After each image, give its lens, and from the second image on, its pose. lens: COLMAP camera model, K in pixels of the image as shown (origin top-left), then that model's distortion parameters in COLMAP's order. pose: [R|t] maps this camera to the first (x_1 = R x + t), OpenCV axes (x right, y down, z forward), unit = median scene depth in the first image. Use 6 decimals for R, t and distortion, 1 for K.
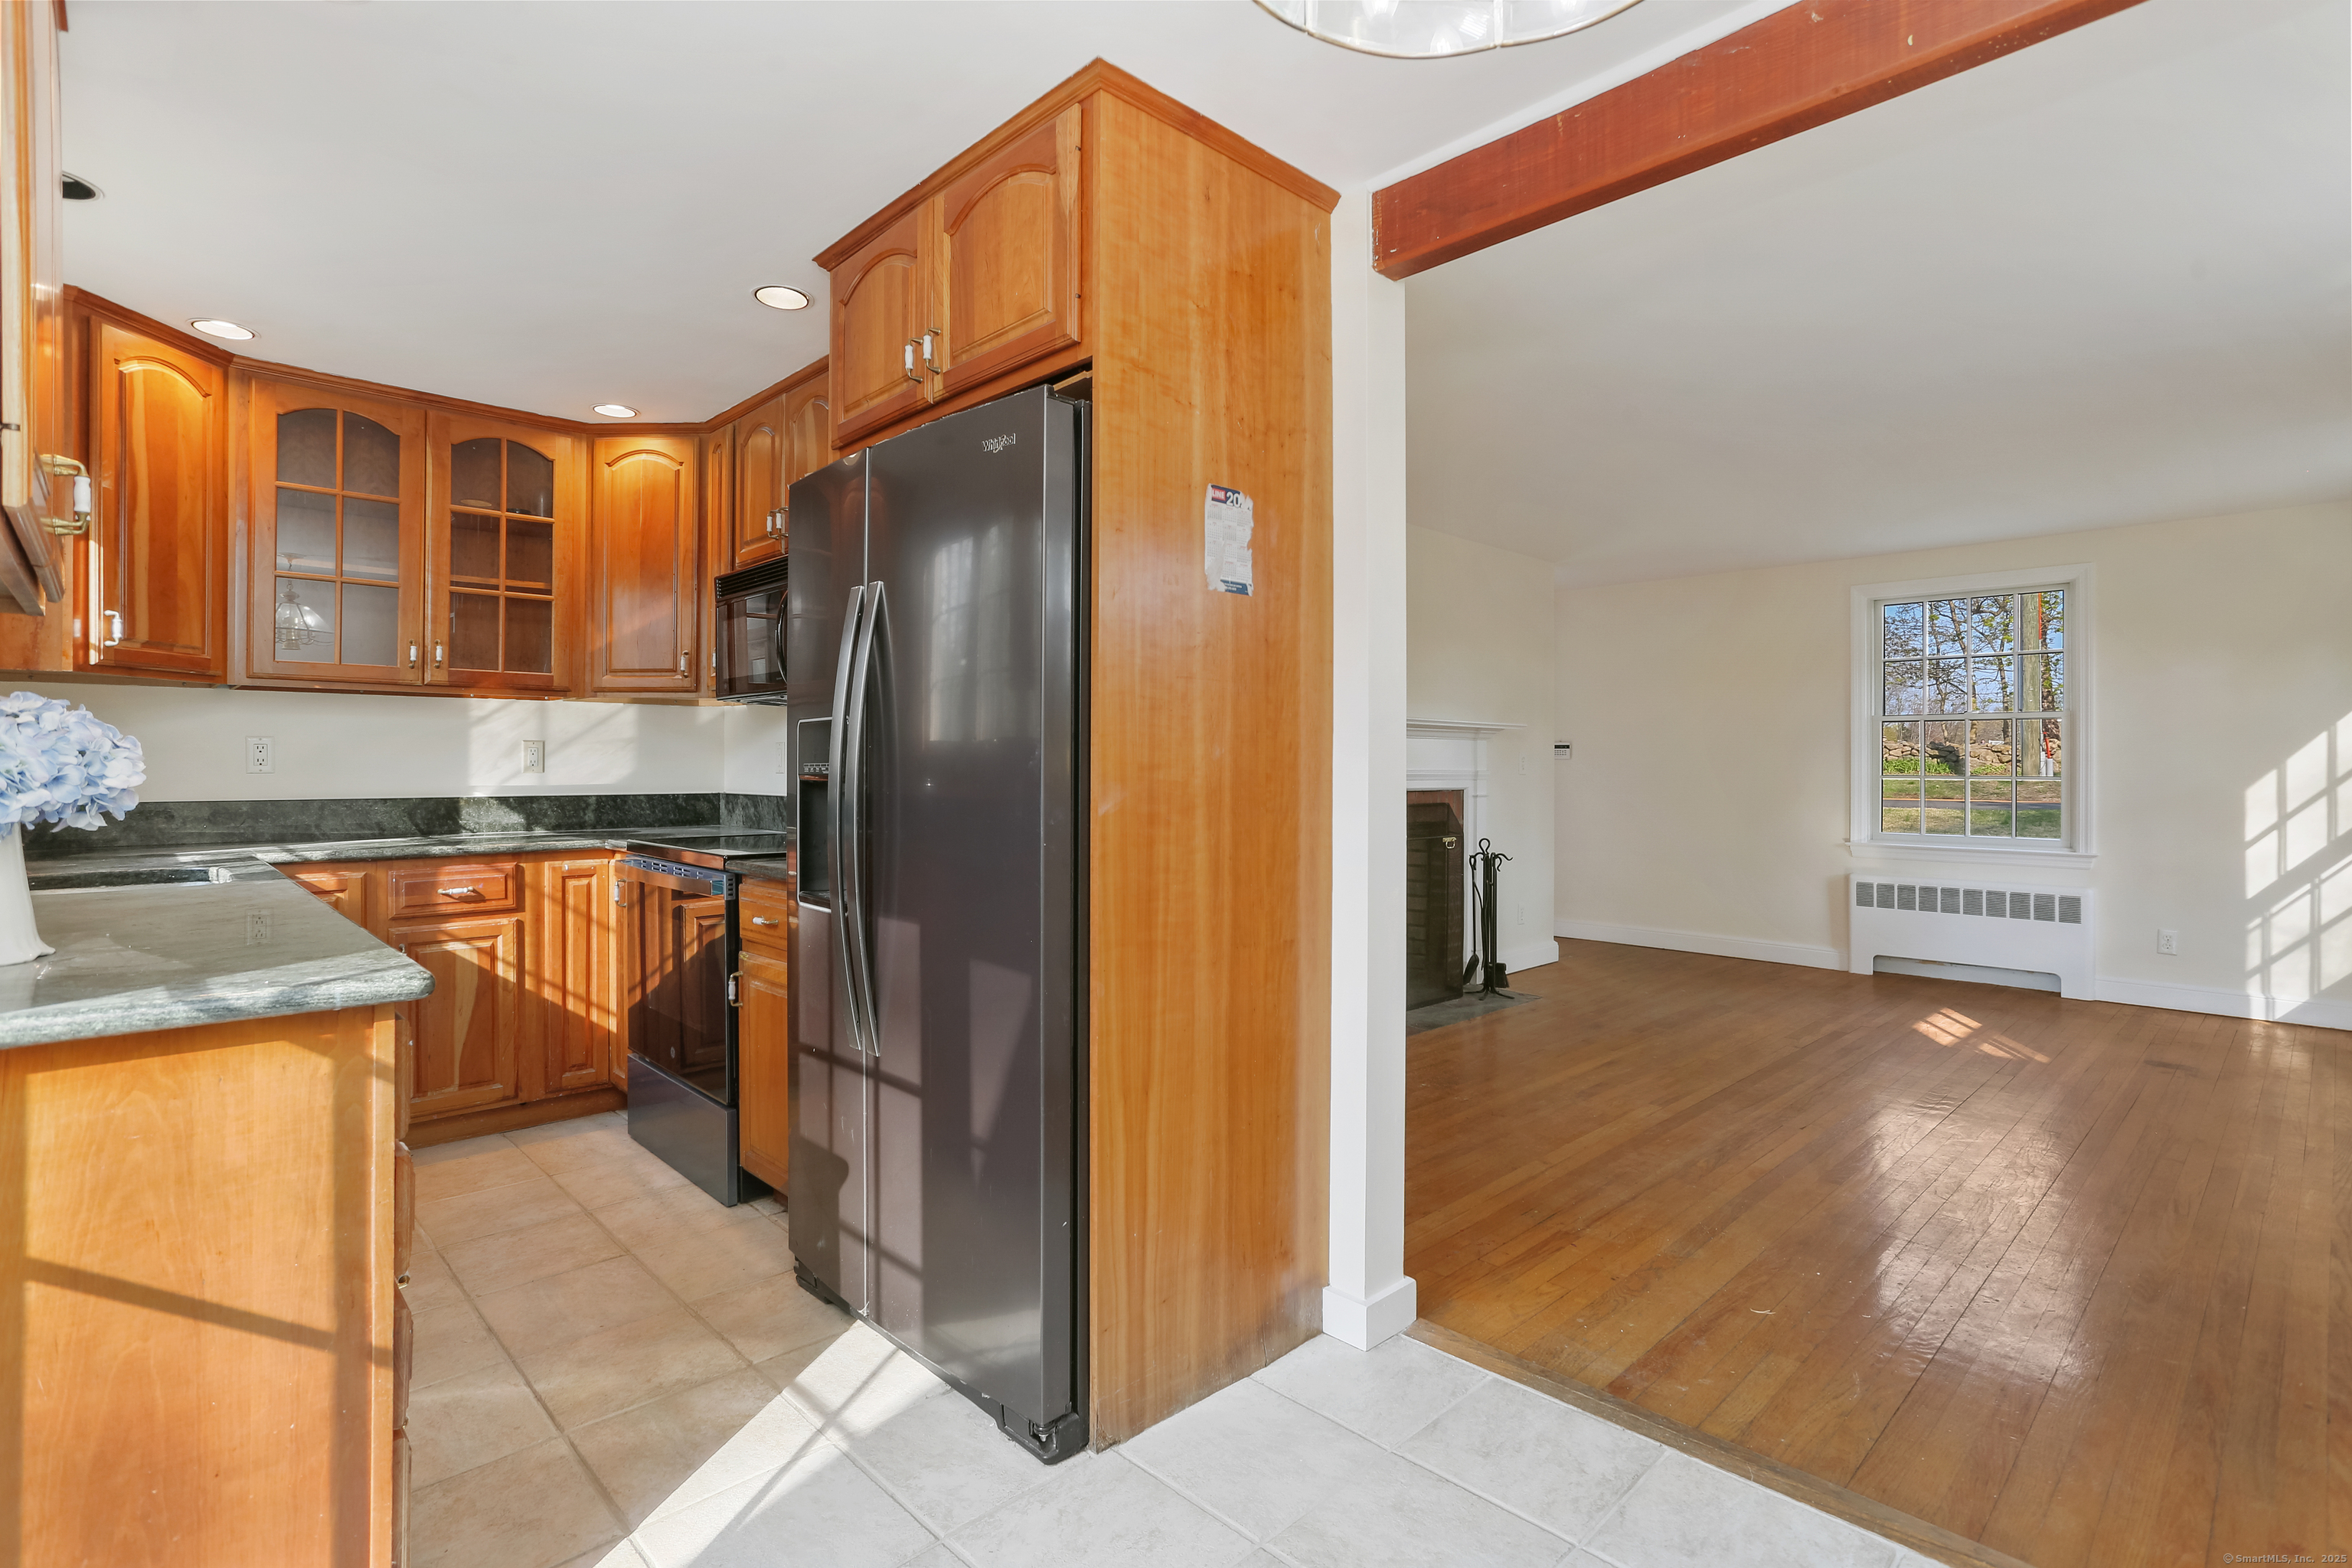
lens RADIAL K [[1147.3, 0, 1172.2], [0, 1147.3, 759.2], [0, 0, 1]] dist [-0.050456, 0.034623]
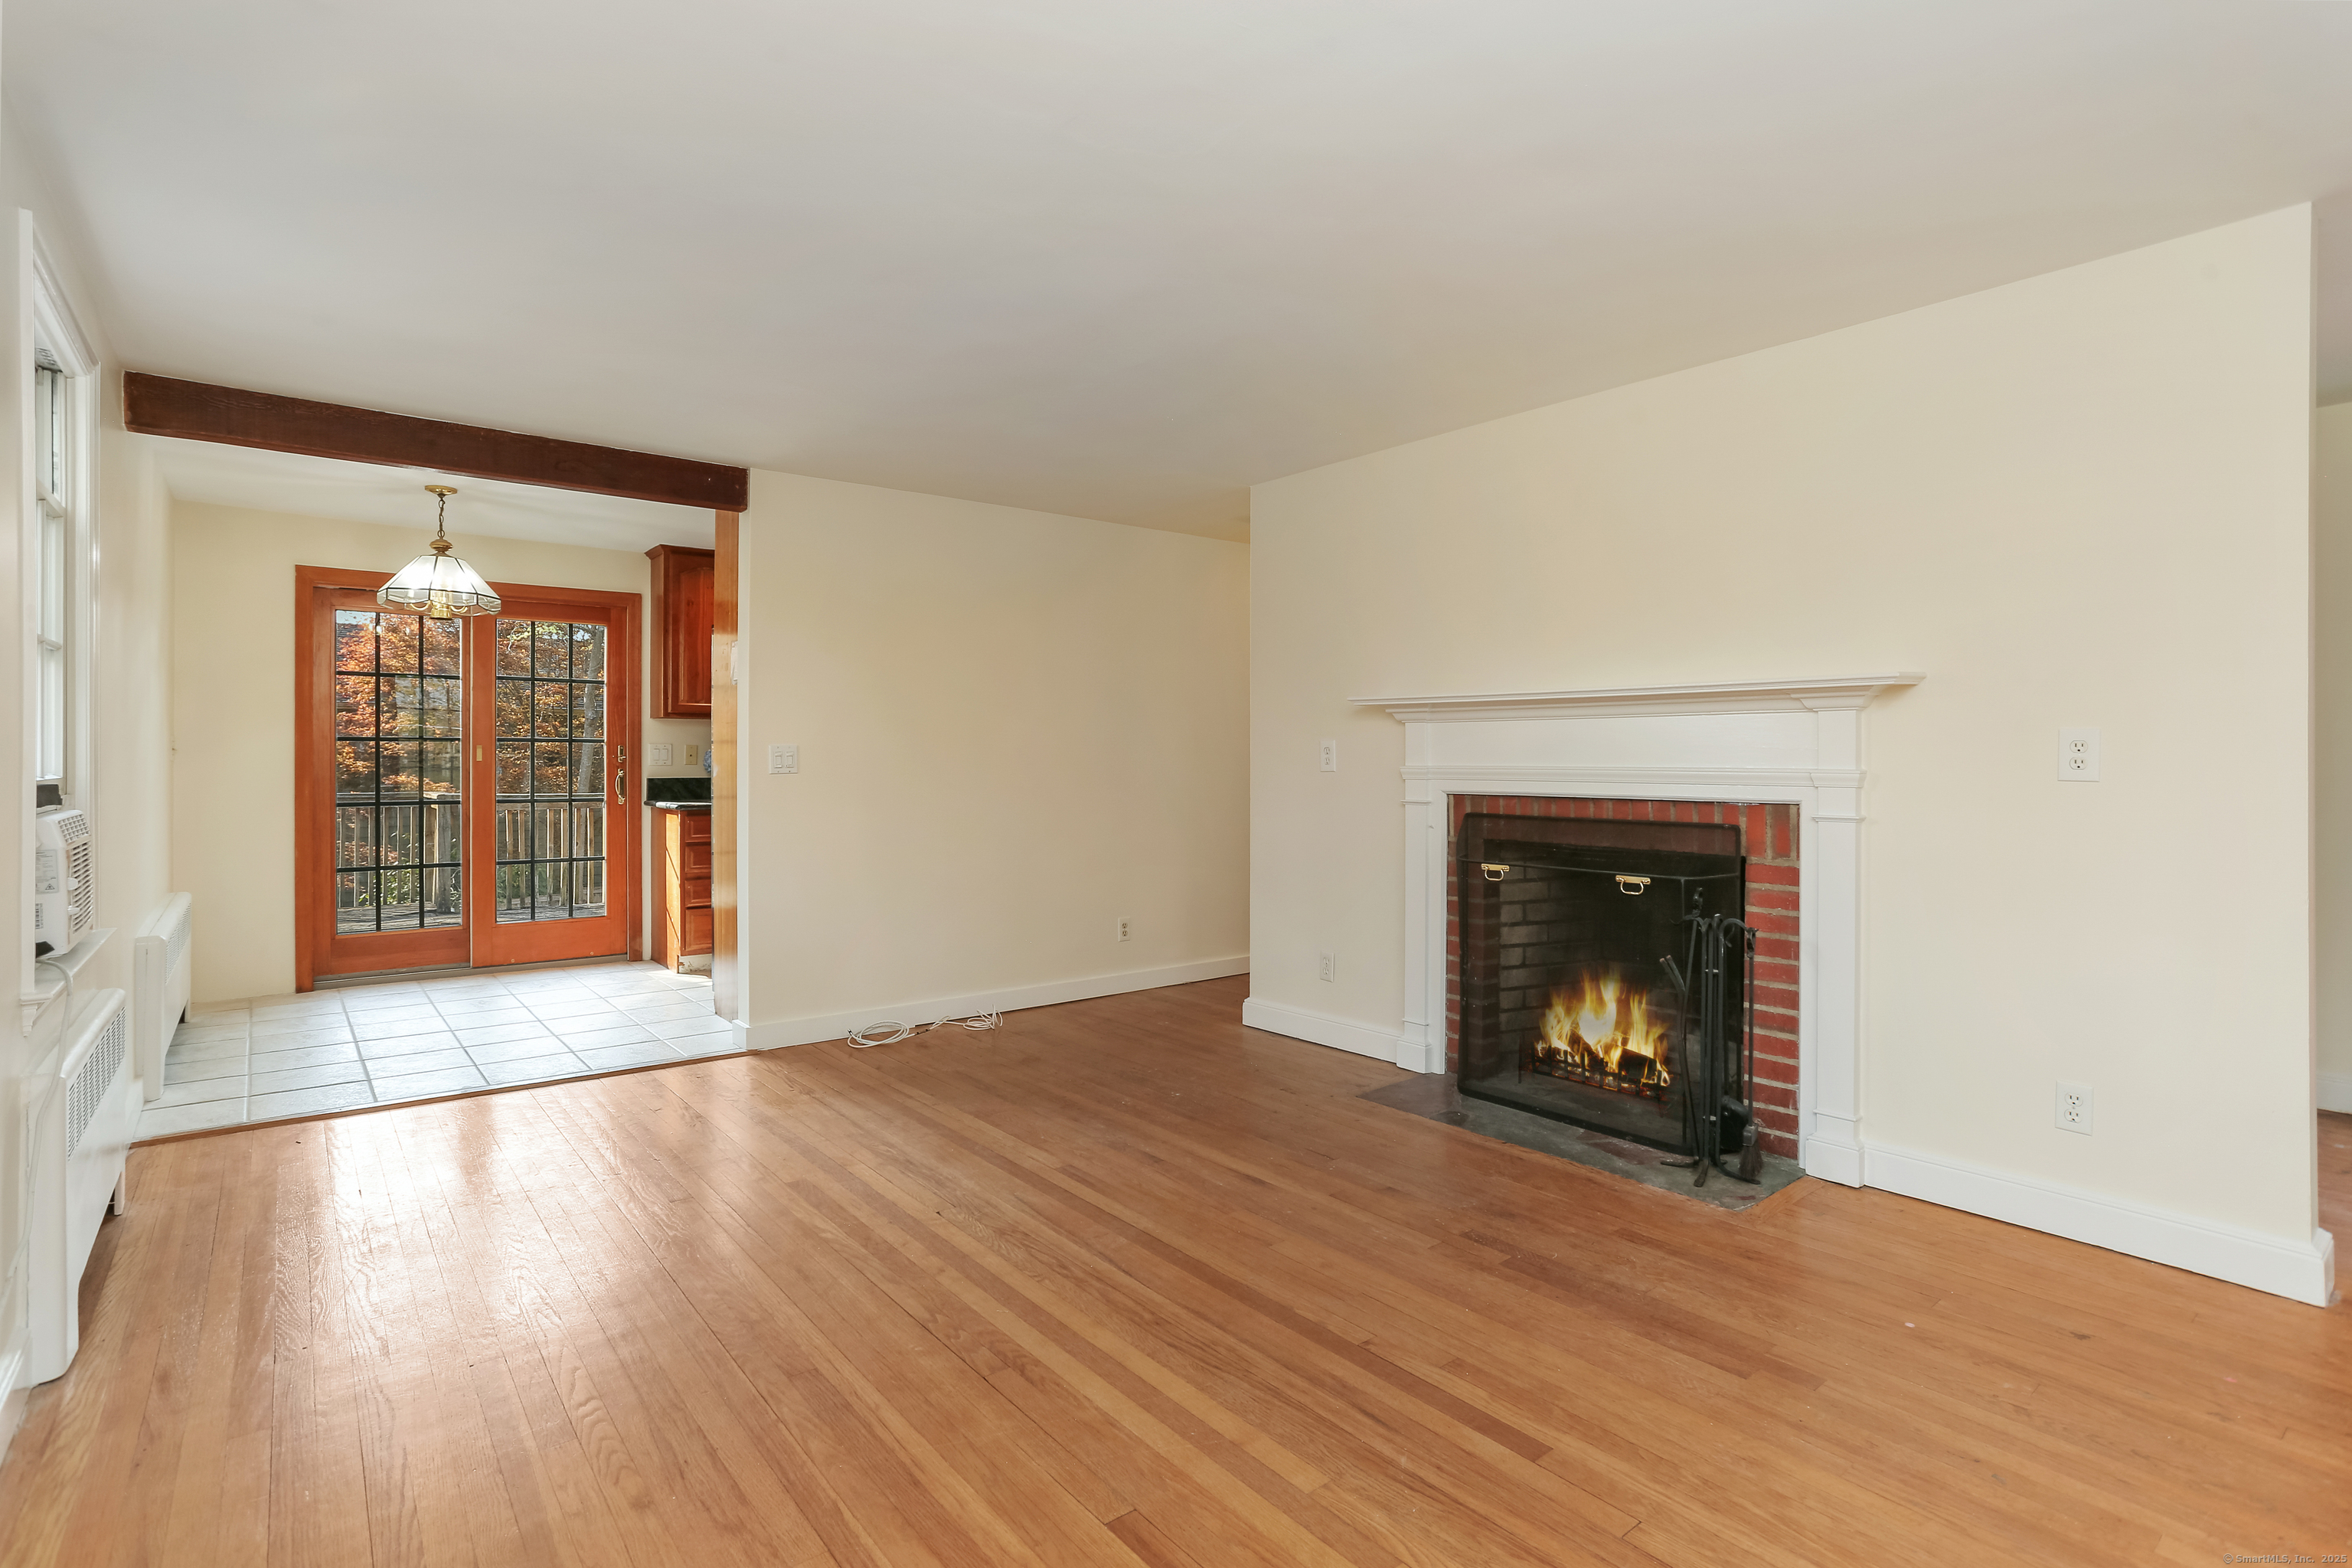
lens RADIAL K [[1137.4, 0, 1169.5], [0, 1137.4, 764.0], [0, 0, 1]] dist [-0.057696, 0.039784]
pose [[-0.092812, -0.000937, -0.995683, 0.841815], [0.000801, 0.999999, -0.001016, 0.007491], [0.995683, -0.000892, -0.092812, 0.782043]]
